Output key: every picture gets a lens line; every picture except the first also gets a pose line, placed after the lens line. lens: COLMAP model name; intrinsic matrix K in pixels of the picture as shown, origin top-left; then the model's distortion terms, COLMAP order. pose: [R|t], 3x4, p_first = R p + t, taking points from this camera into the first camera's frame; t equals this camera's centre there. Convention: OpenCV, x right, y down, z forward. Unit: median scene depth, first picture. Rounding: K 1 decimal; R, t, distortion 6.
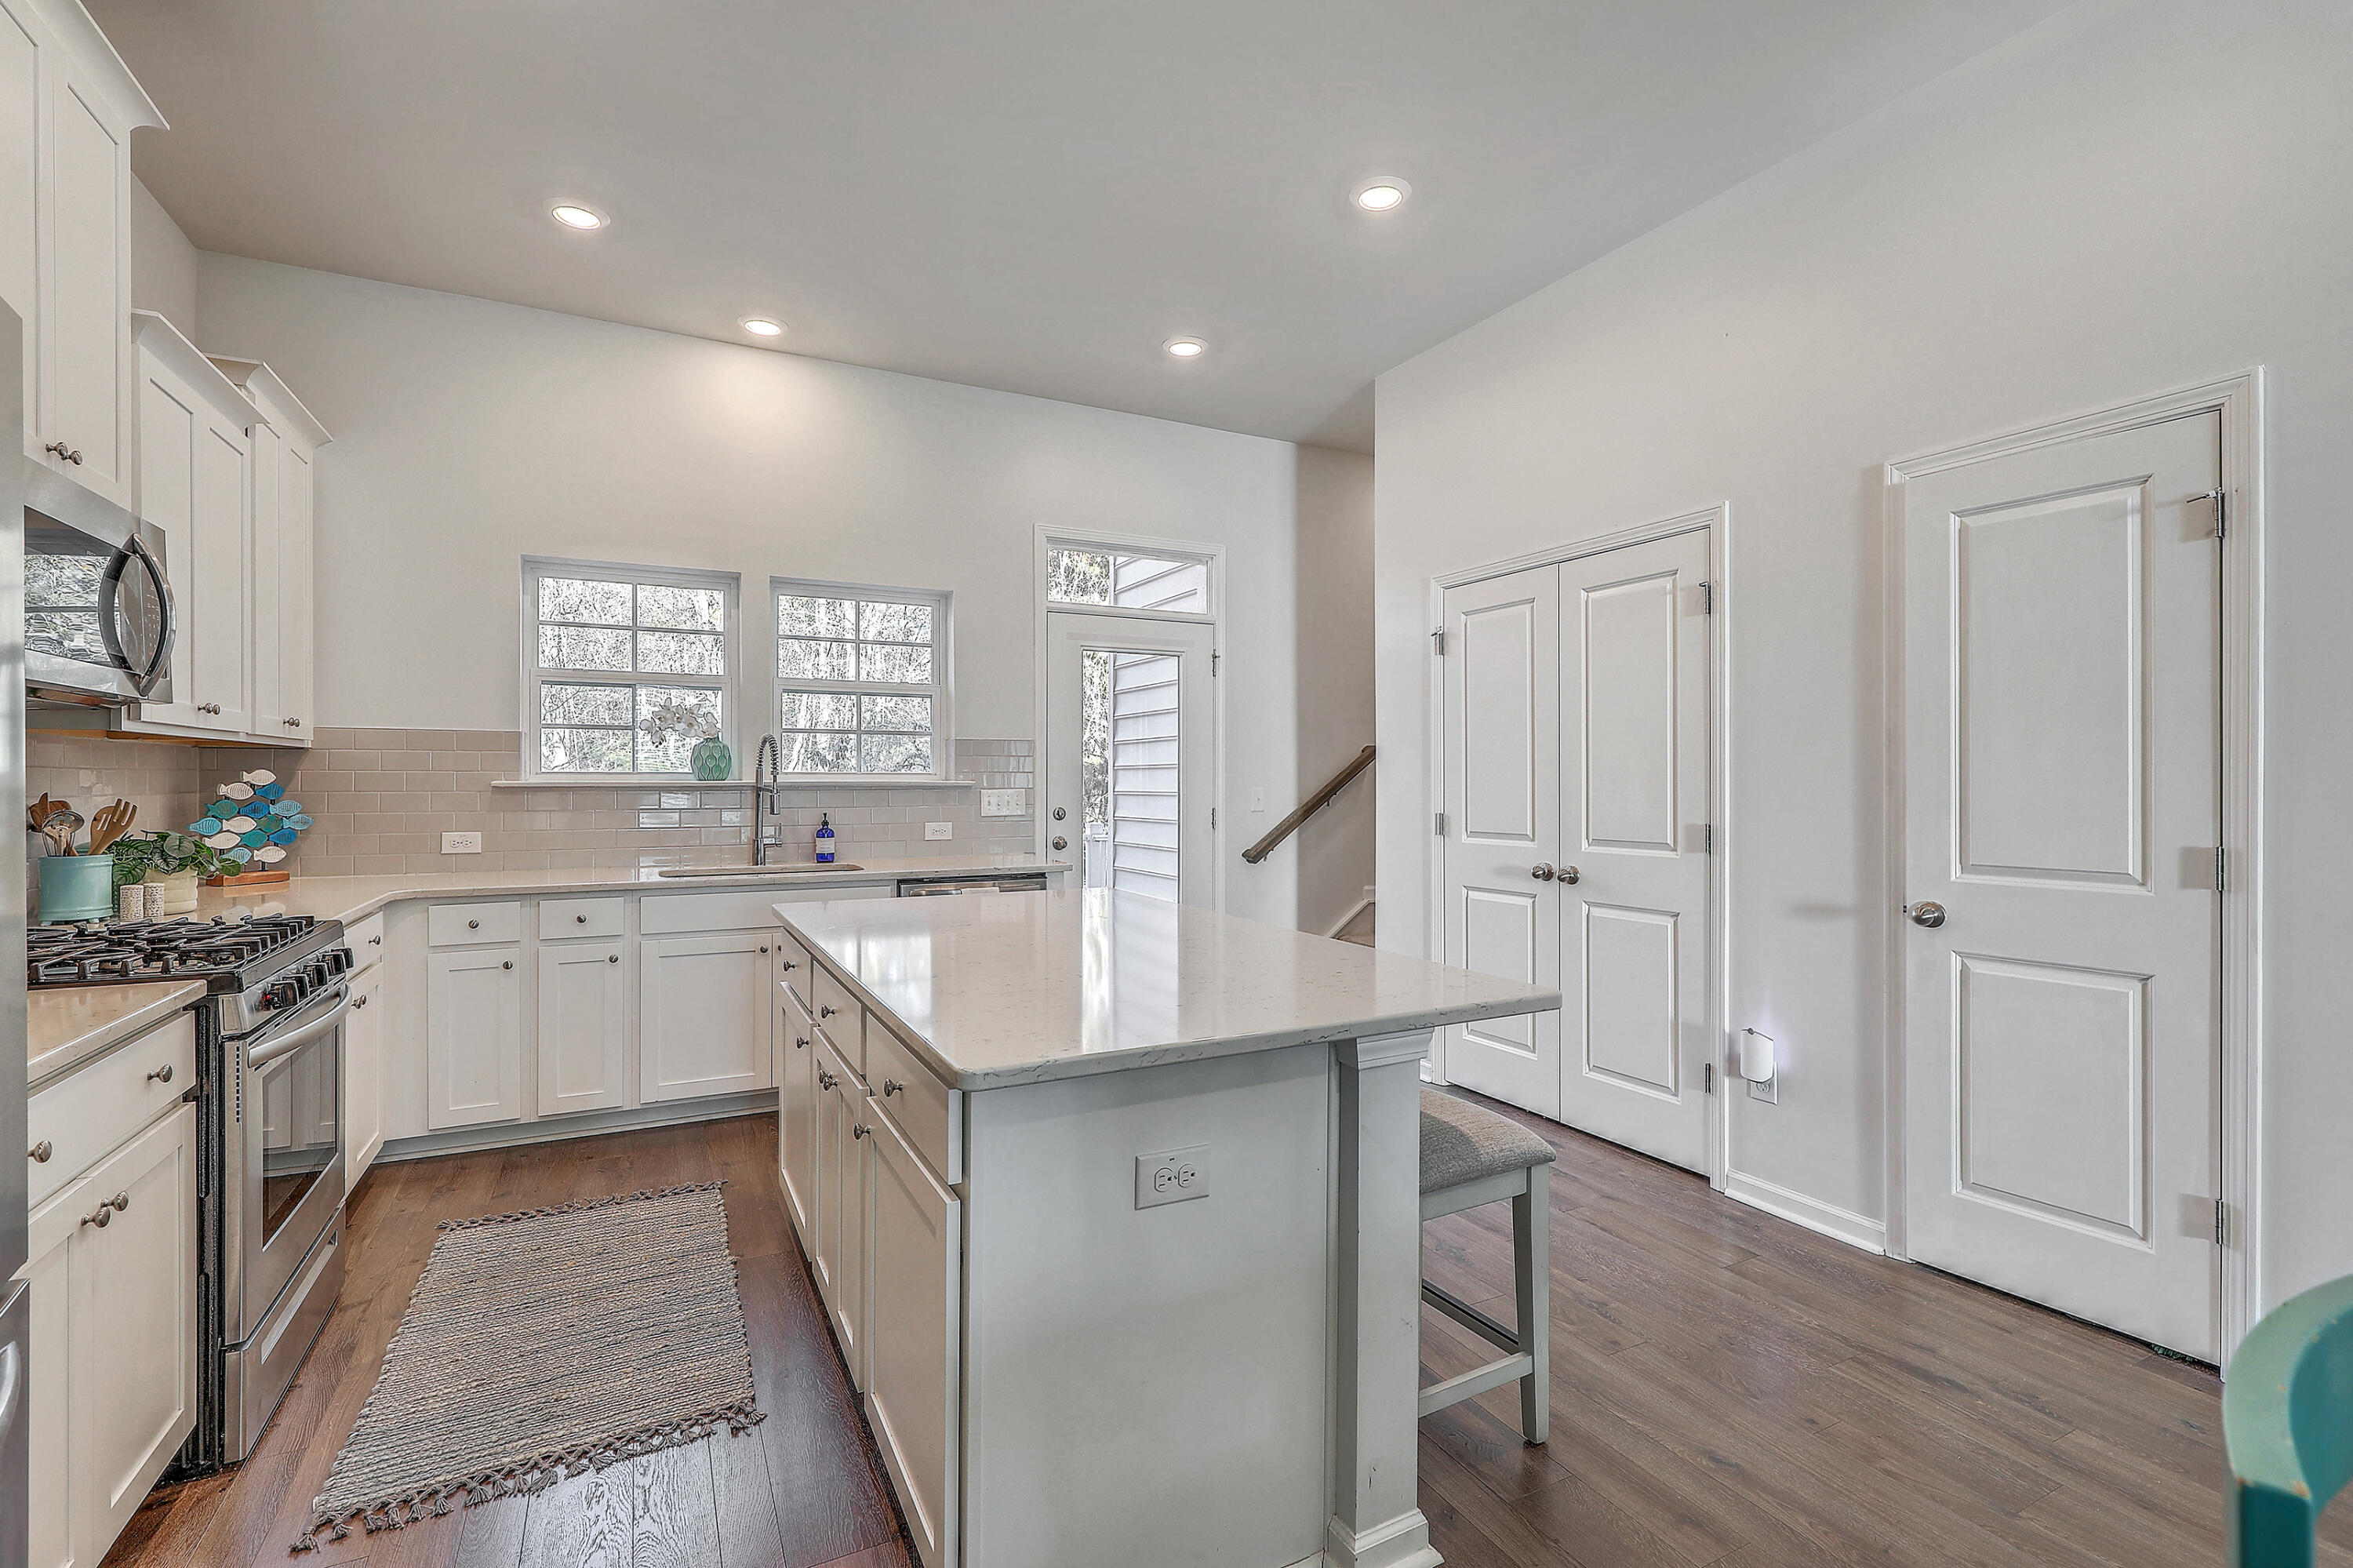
lens RADIAL K [[1076.9, 0, 1216.1], [0, 1076.9, 783.3], [0, 0, 1]] dist [0.000438, 0.000064]
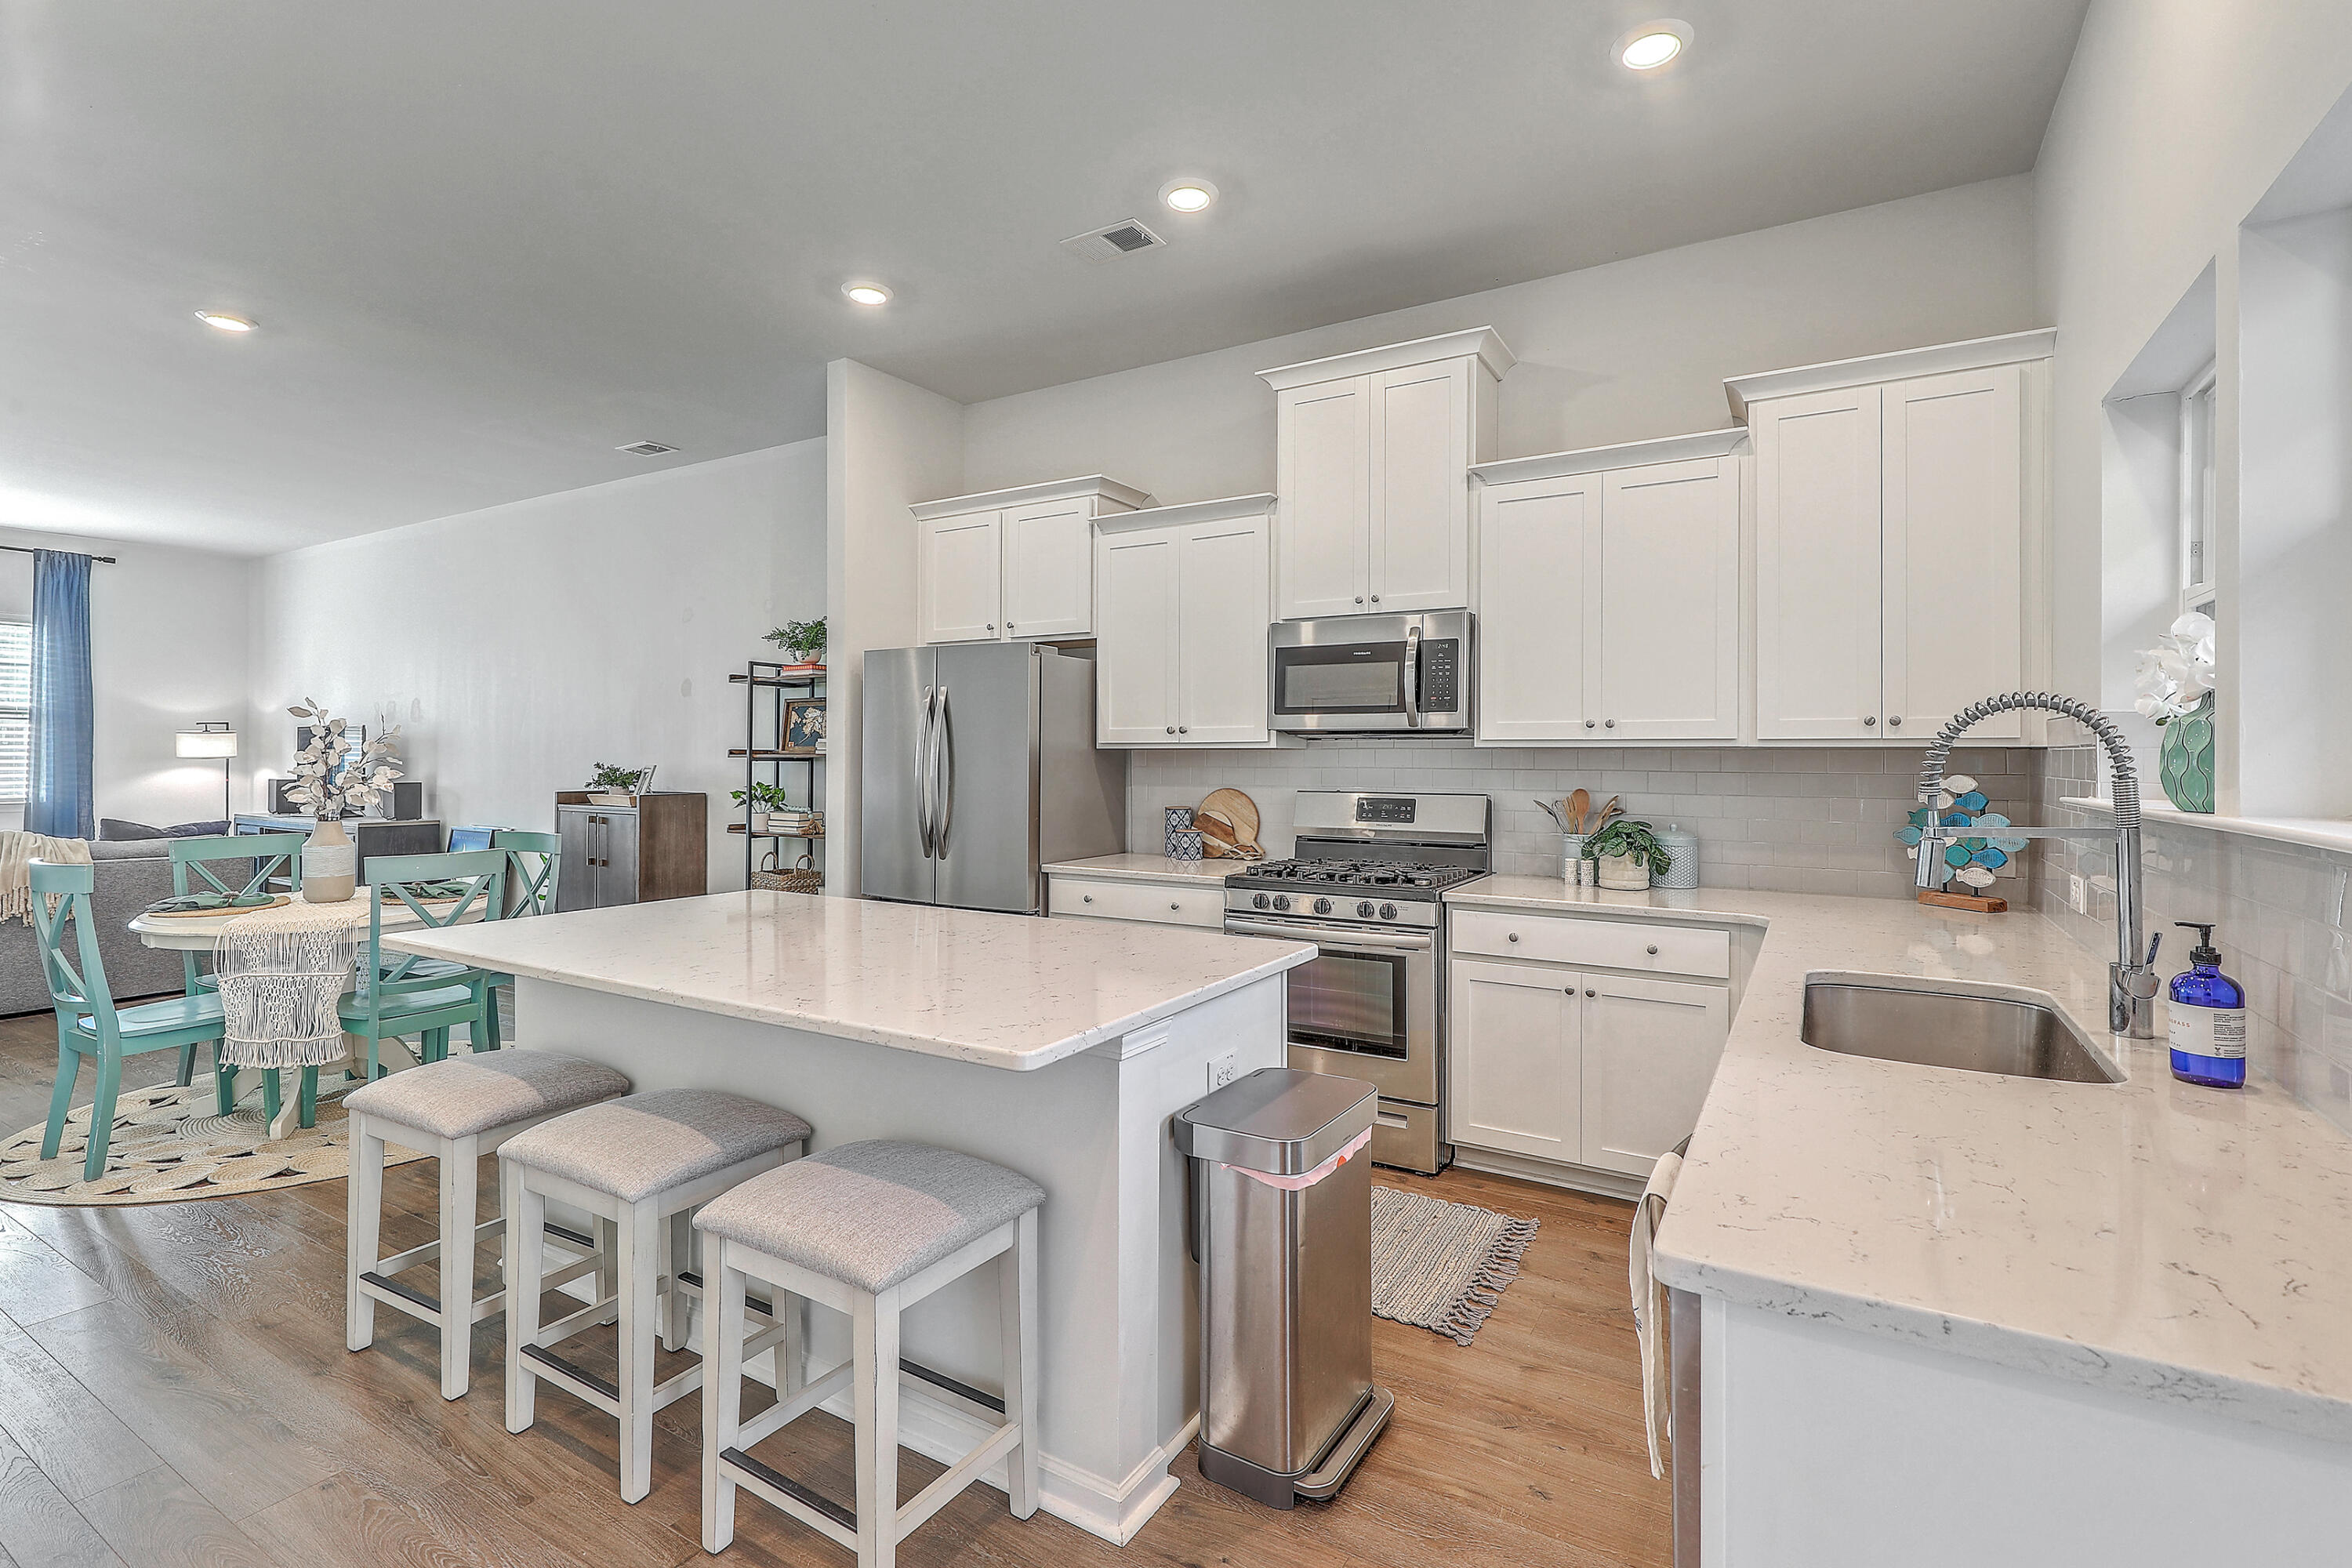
lens RADIAL K [[1053.2, 0, 1179.9], [0, 1053.2, 755.6], [0, 0, 1]] dist [-0.004469, 0.000154]
pose [[-0.860801, -0.013818, -0.508754, 0.052721], [-0.013386, 0.999900, -0.004508, -0.012934], [0.508766, 0.002930, -0.860900, 1.133269]]
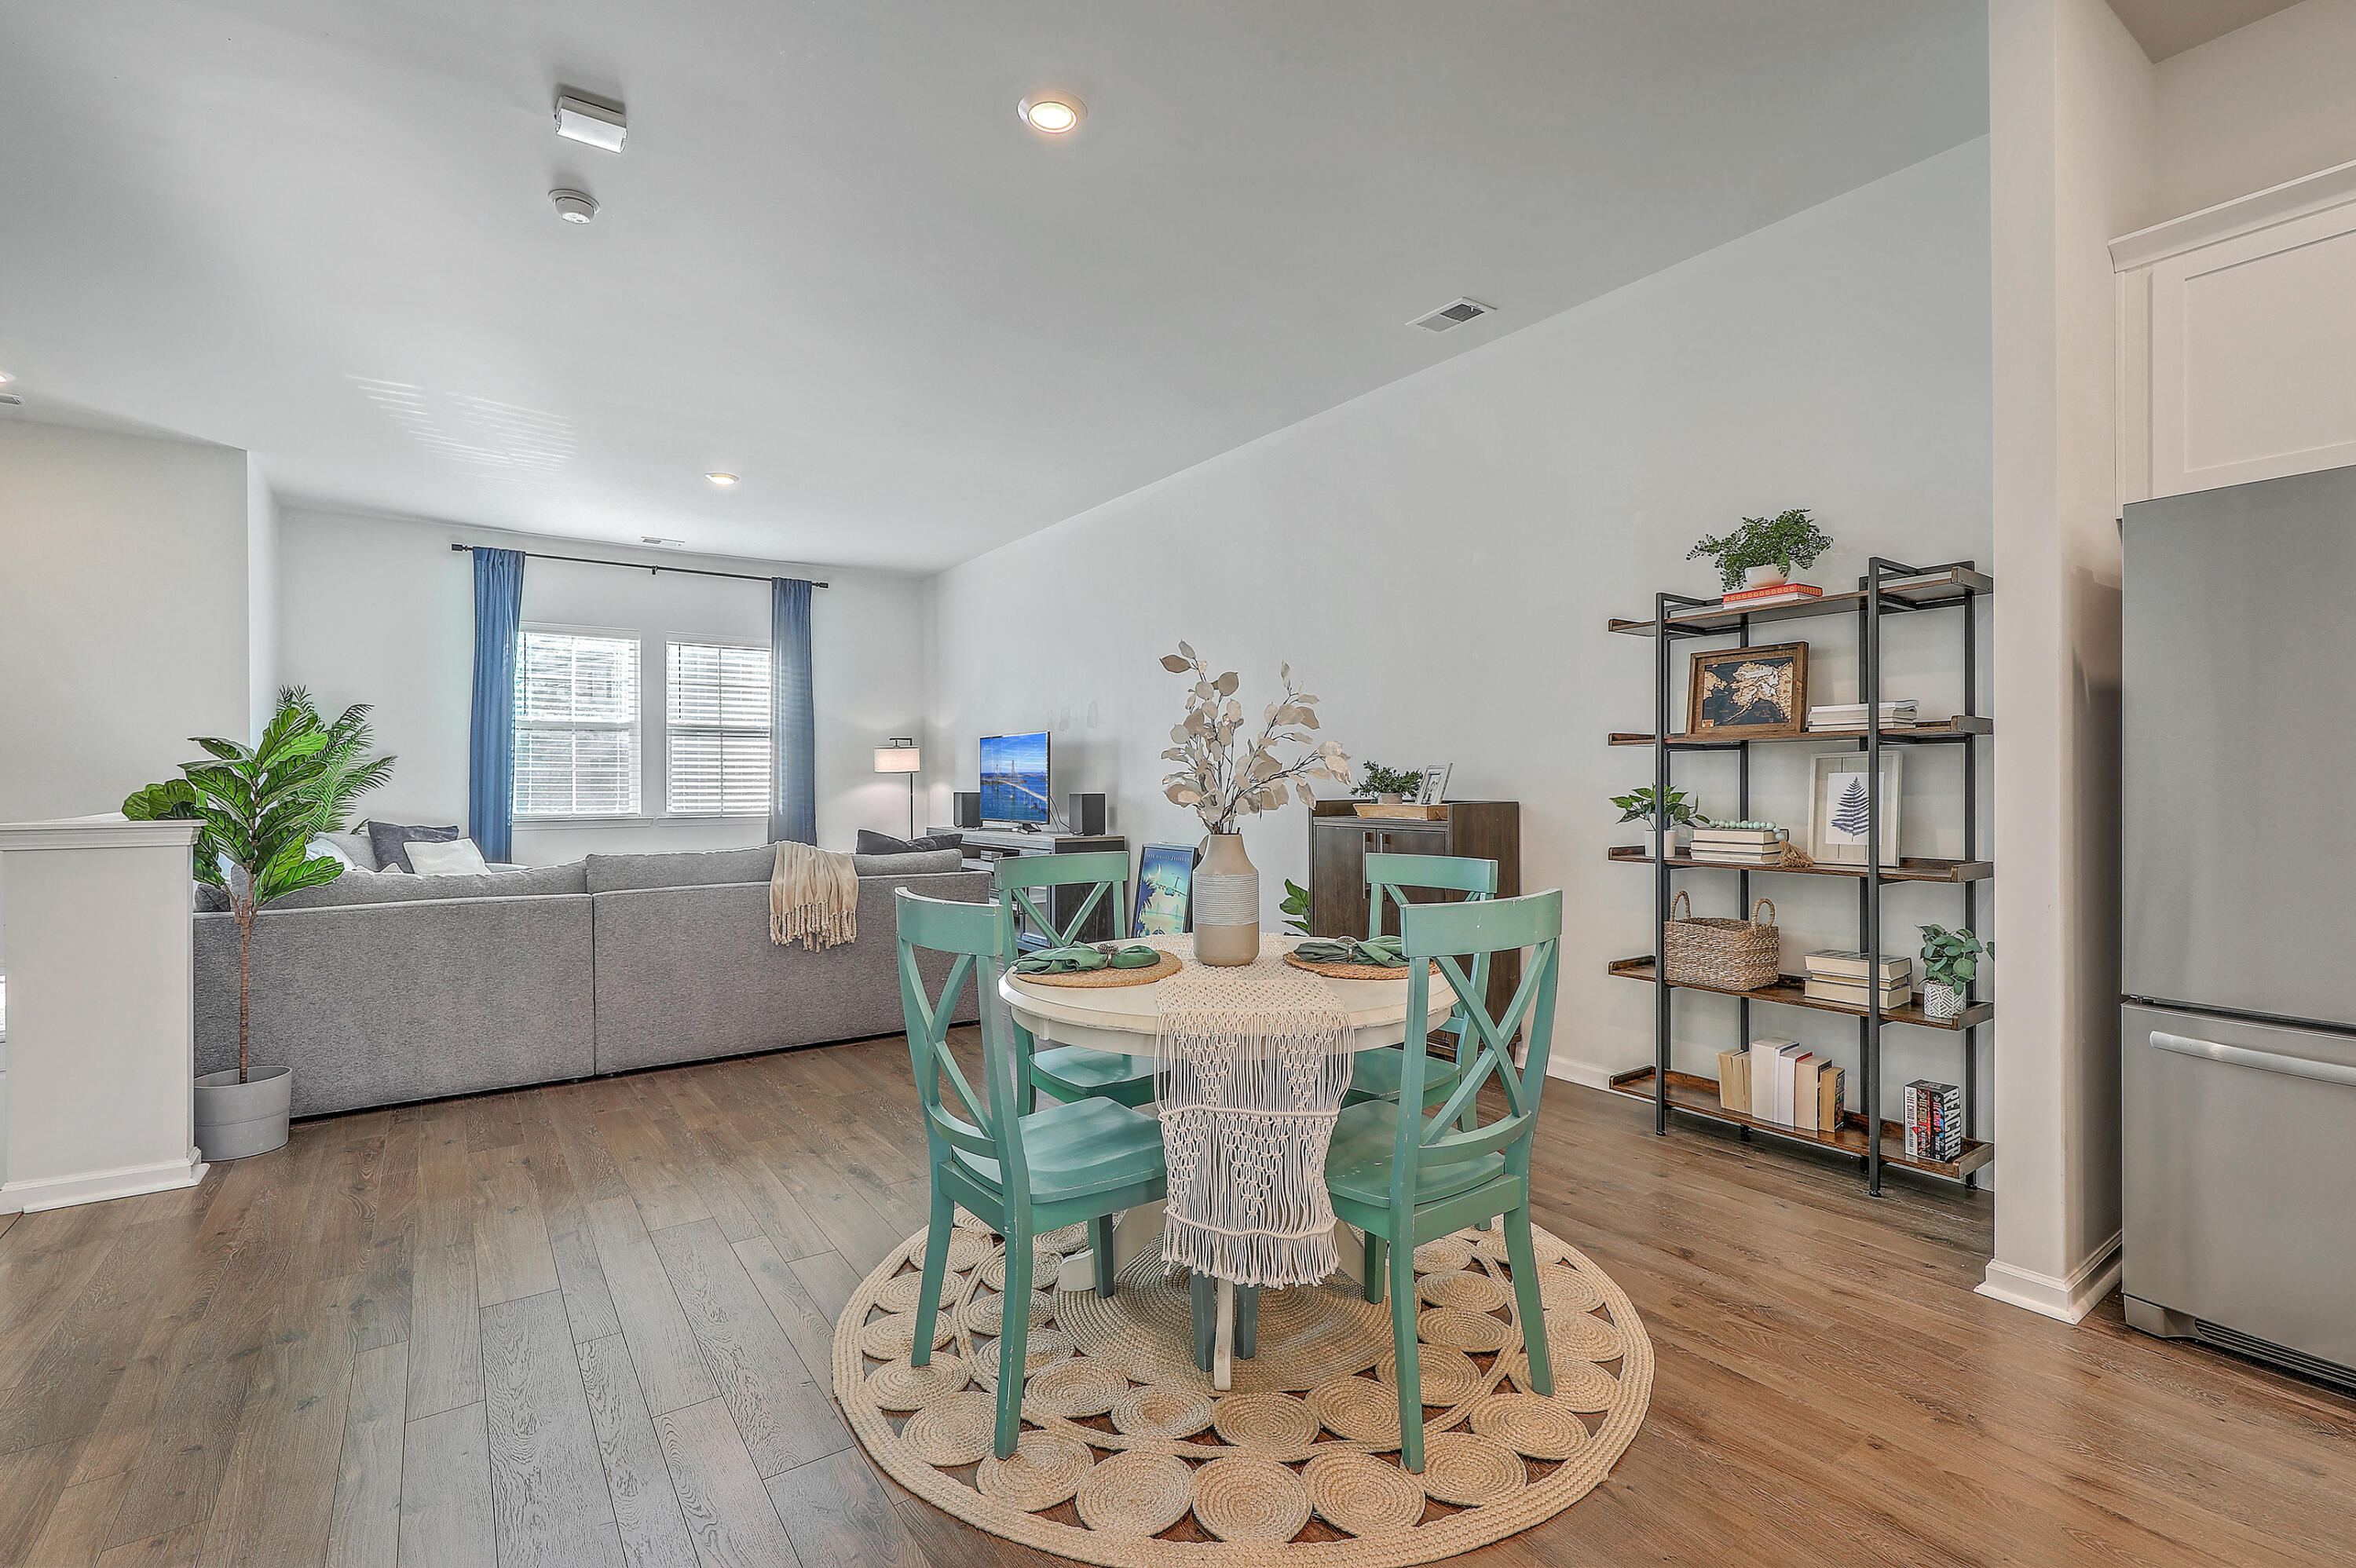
lens RADIAL K [[1050.6, 0, 1190.4], [0, 1050.6, 790.3], [0, 0, 1]] dist [-0.003140, -0.000606]
pose [[-0.993853, -0.002345, -0.110683, 0.308713], [-0.003593, 0.999932, 0.011072, 0.019547], [0.110650, 0.011402, -0.993794, 0.529184]]
